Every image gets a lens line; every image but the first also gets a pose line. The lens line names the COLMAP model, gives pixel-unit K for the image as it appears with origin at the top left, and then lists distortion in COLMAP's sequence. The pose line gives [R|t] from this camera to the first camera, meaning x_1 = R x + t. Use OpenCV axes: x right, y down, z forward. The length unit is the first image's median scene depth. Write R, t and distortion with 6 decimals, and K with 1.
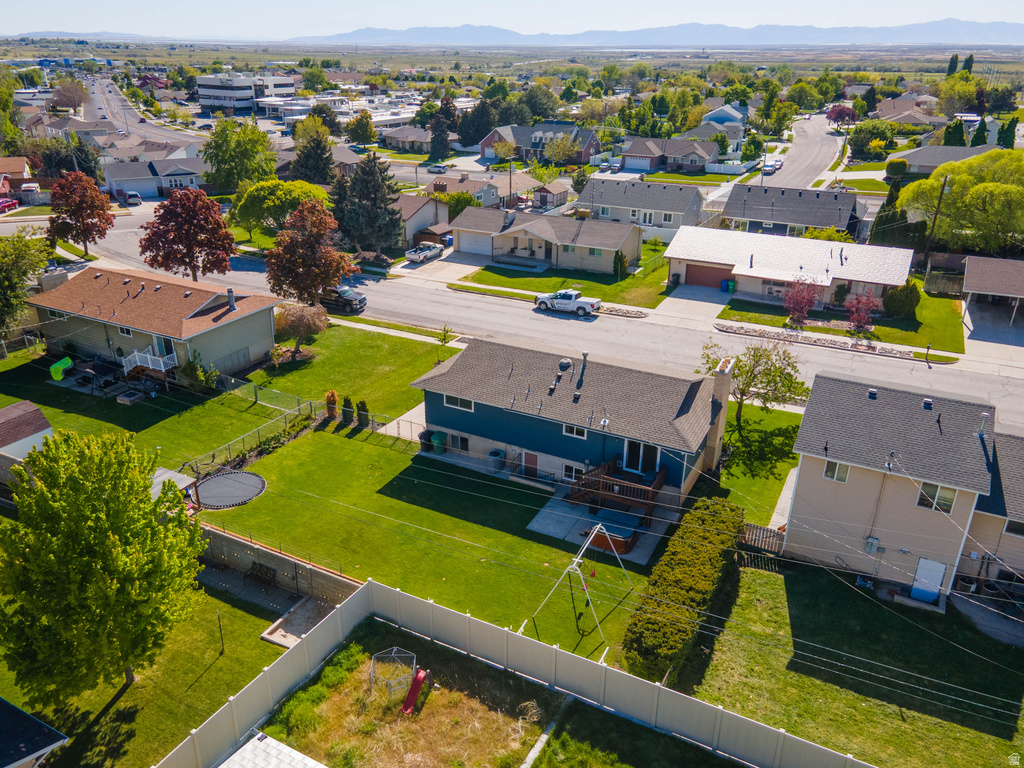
lens RADIAL K [[752.6, 0, 494.6], [0, 752.6, 380.6], [0, 0, 1]] dist [0.019862, 0.003573]
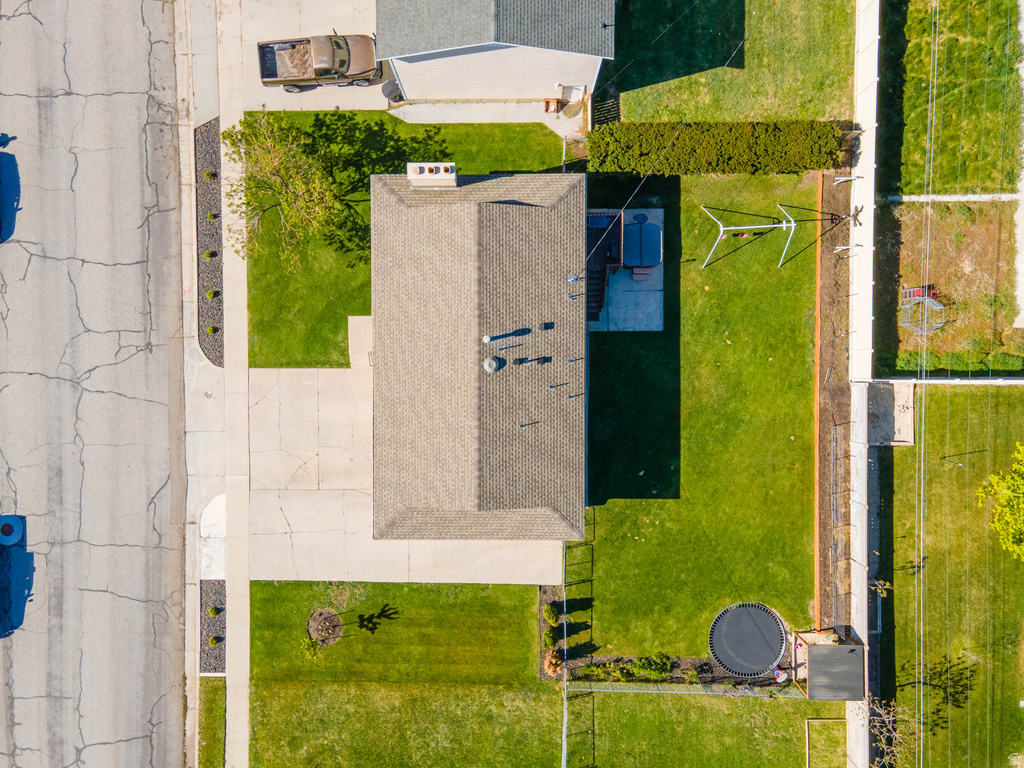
lens RADIAL K [[750.4, 0, 503.6], [0, 750.4, 384.6], [0, 0, 1]] dist [0.033854, 0.012004]
pose [[-0.463680, -0.885840, -0.016965, 0.049217], [0.371410, -0.211722, 0.904007, -0.417297], [-0.804398, 0.412869, 0.427181, 0.399556]]
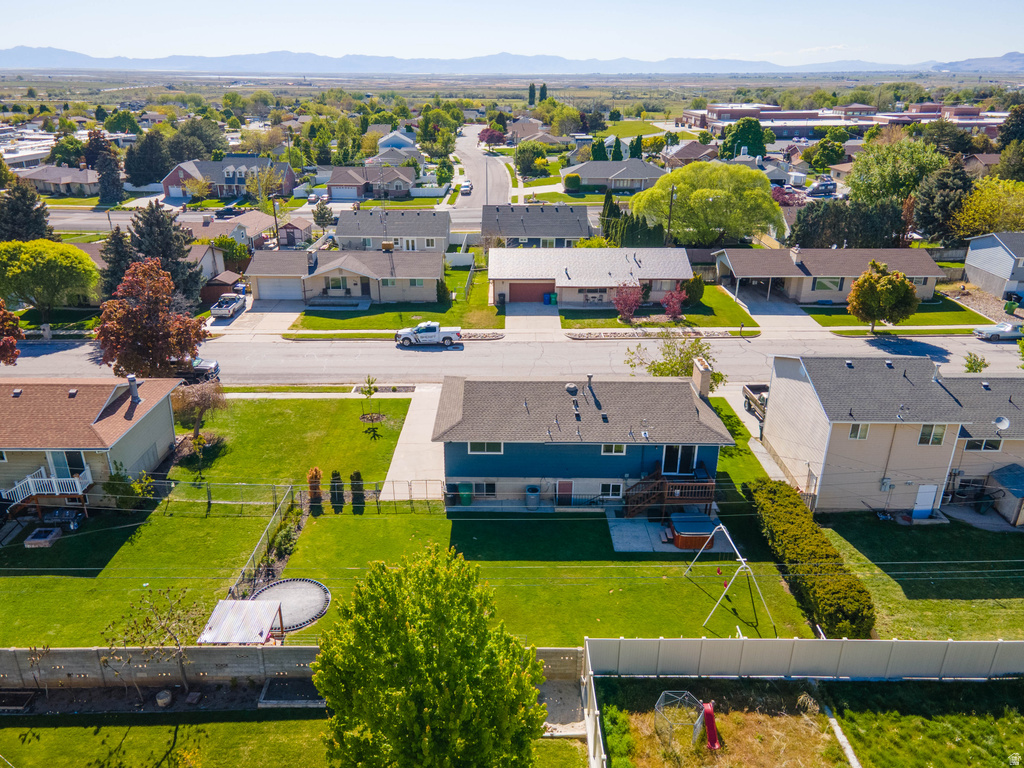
lens RADIAL K [[750.4, 0, 503.6], [0, 750.4, 384.6], [0, 0, 1]] dist [0.033854, 0.012004]
pose [[0.886854, -0.178712, 0.426088, -0.252138], [0.189930, 0.981660, 0.016416, -0.036846], [-0.421208, 0.066368, 0.904533, 0.063682]]
